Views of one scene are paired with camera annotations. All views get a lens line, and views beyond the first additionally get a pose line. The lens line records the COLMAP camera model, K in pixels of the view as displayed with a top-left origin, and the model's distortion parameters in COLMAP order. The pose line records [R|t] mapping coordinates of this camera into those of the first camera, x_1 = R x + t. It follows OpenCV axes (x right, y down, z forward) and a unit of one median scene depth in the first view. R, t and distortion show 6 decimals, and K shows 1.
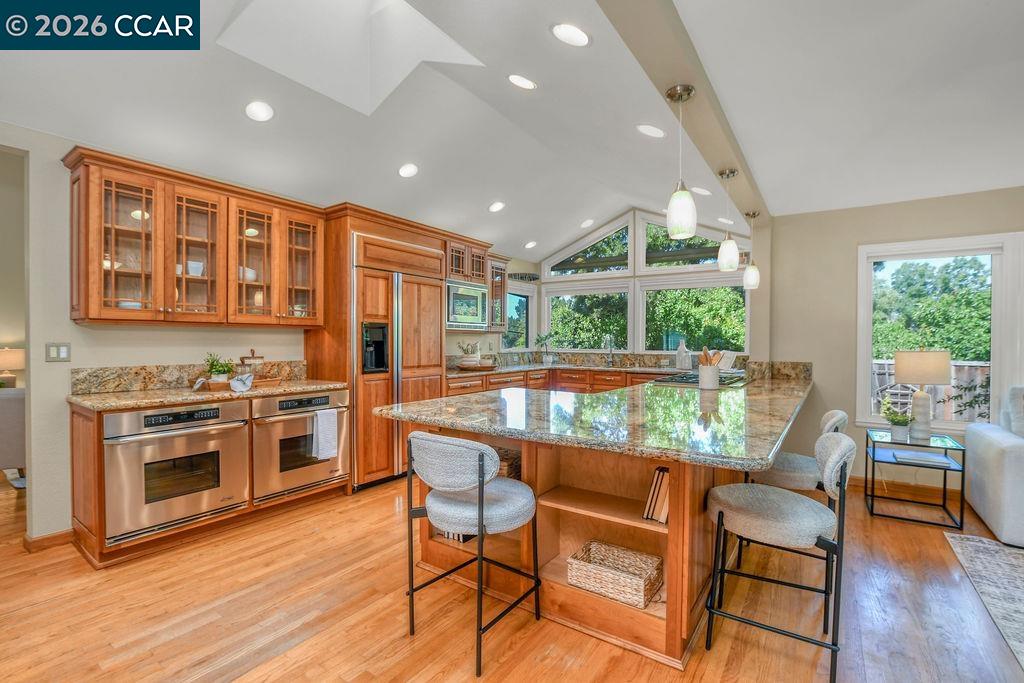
lens RADIAL K [[462.3, 0, 508.2], [0, 462.3, 343.6], [0, 0, 1]] dist [-0.030086, 0.004601]
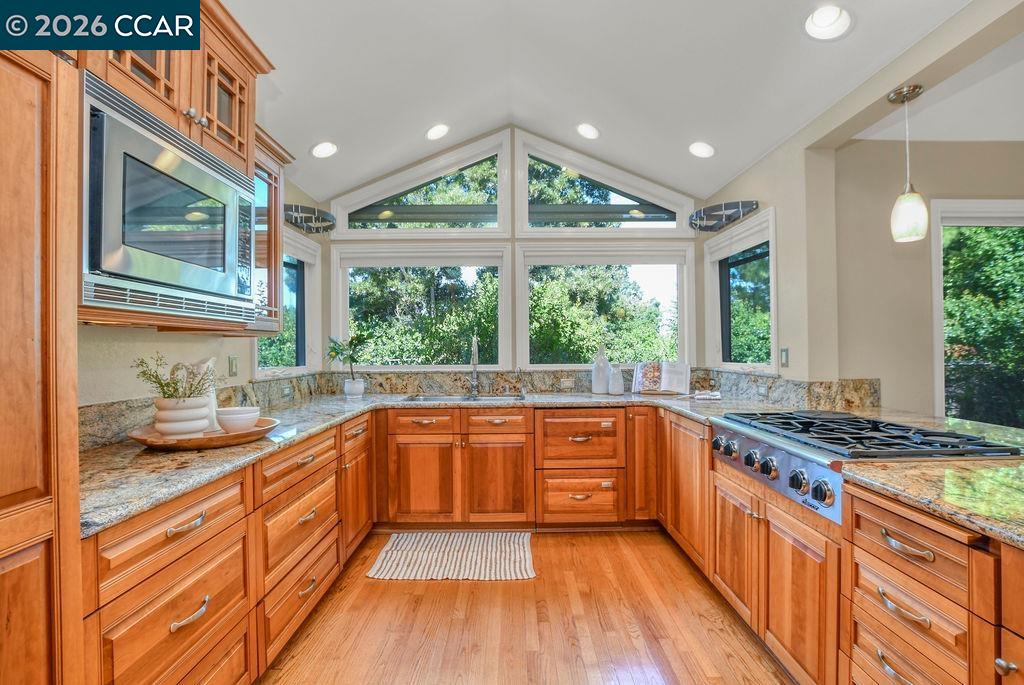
lens RADIAL K [[460.3, 0, 510.5], [0, 460.3, 344.4], [0, 0, 1]] dist [-0.028243, 0.001565]
pose [[0.819577, -0.008668, 0.572903, -0.090828], [0.017774, 0.999789, -0.010301, -0.007351], [-0.572693, 0.018626, 0.819558, 0.715077]]
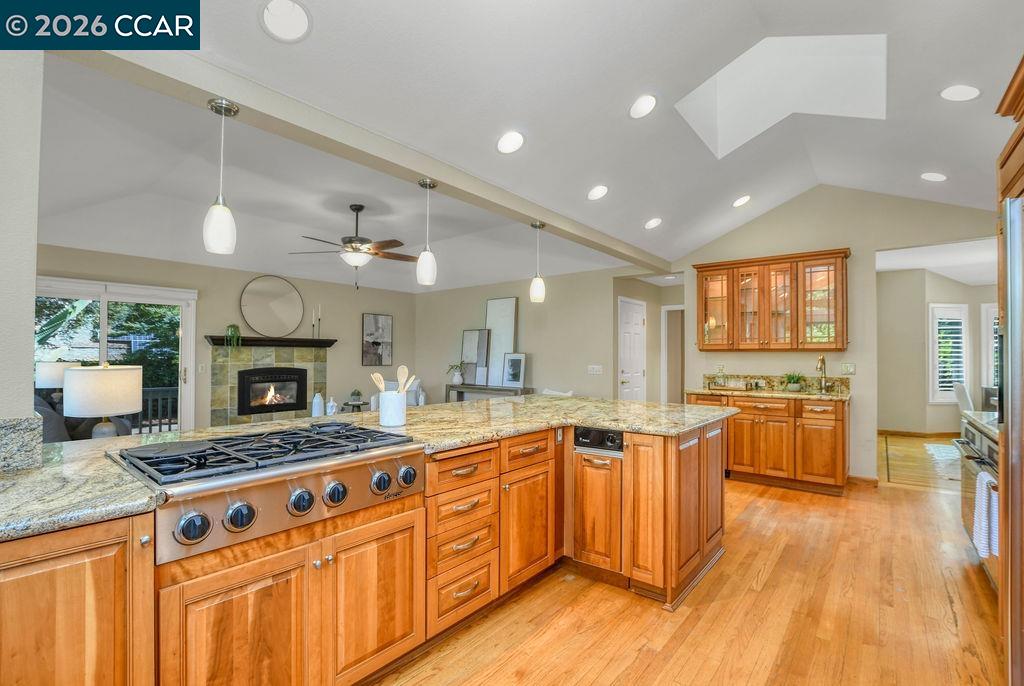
lens RADIAL K [[460.3, 0, 506.2], [0, 460.3, 346.6], [0, 0, 1]] dist [-0.028243, 0.001565]
pose [[-0.996374, -0.005926, 0.084870, 0.143143], [-0.007022, 0.999896, -0.012626, -0.009203], [-0.084786, -0.013176, -0.996312, 1.230902]]
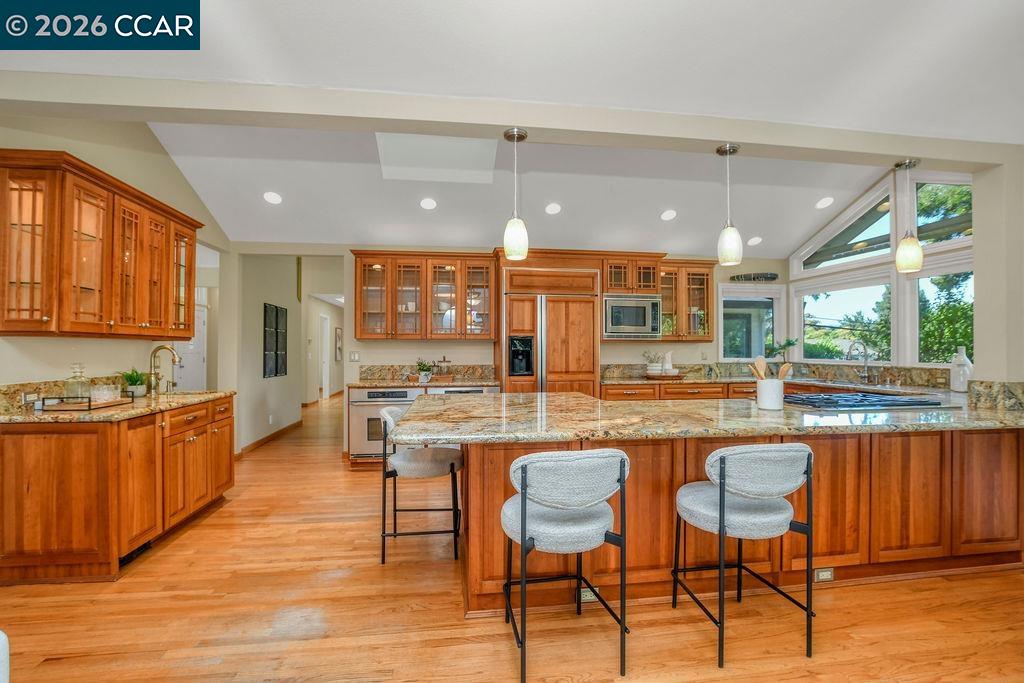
lens RADIAL K [[462.3, 0, 508.8], [0, 462.3, 344.8], [0, 0, 1]] dist [-0.030086, 0.004601]
pose [[0.679297, -0.011466, -0.733774, 0.520424], [-0.001956, 0.999846, -0.017435, 0.001217], [0.733861, 0.013278, 0.679170, 0.087374]]
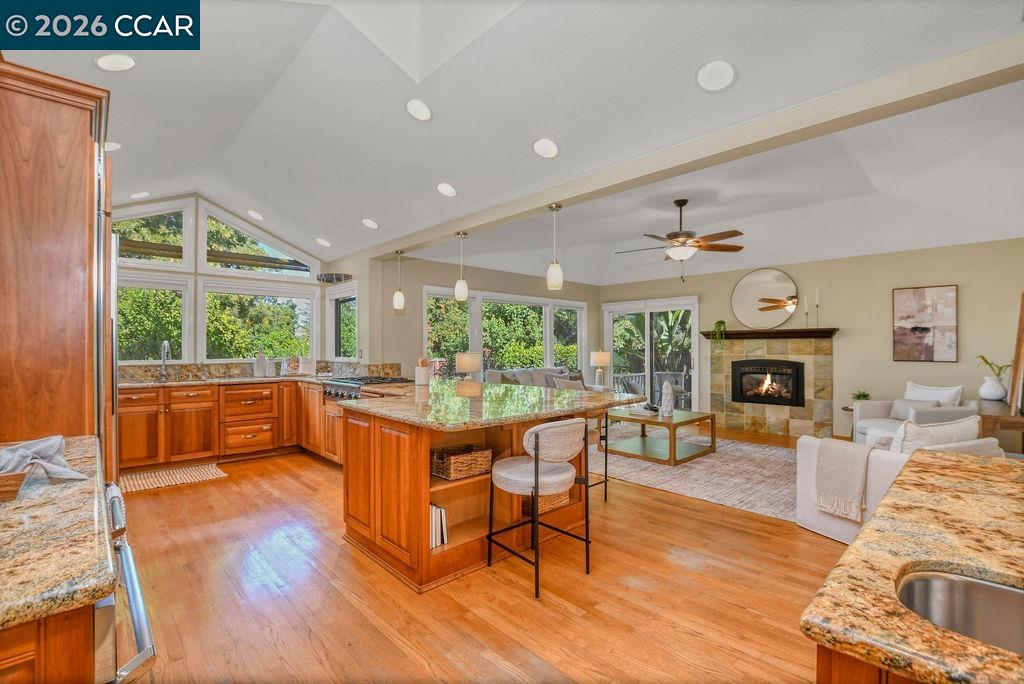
lens RADIAL K [[460.3, 0, 507.9], [0, 460.3, 346.3], [0, 0, 1]] dist [-0.028243, 0.001565]
pose [[0.208429, -0.003668, 0.978031, -0.590505], [0.009744, 0.999951, 0.001674, -0.008487], [-0.977989, 0.009181, 0.208455, 0.350824]]
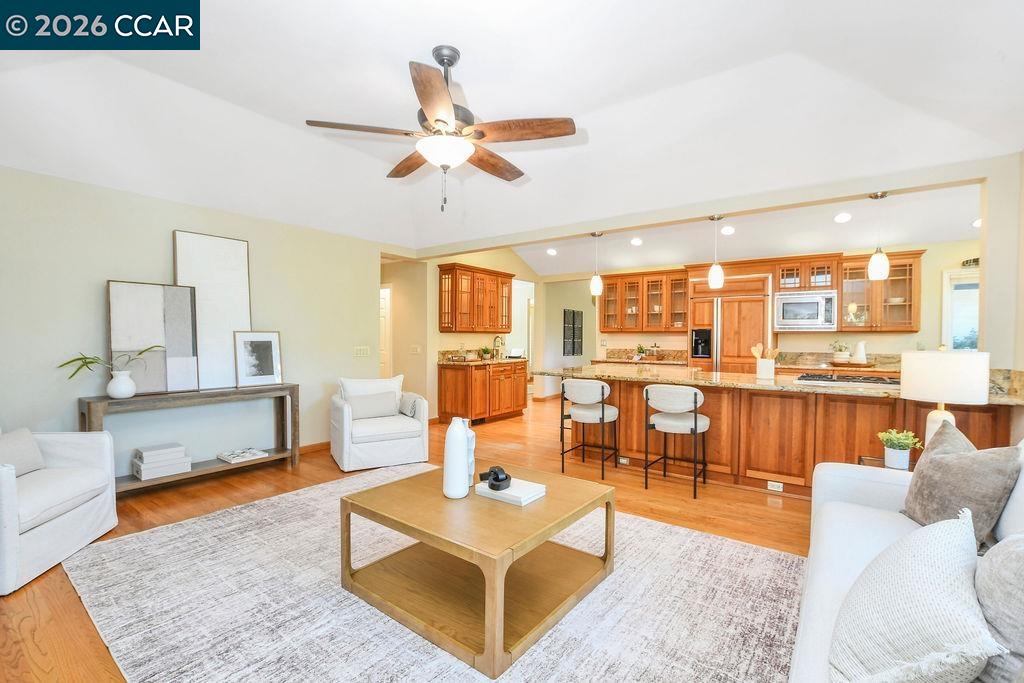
lens RADIAL K [[462.3, 0, 509.5], [0, 462.3, 346.4], [0, 0, 1]] dist [-0.030086, 0.004601]
pose [[-0.027529, 0.013275, -0.999533, 1.212371], [-0.011470, 0.999842, 0.013595, 0.004434], [0.999555, 0.011839, -0.027372, 0.270024]]
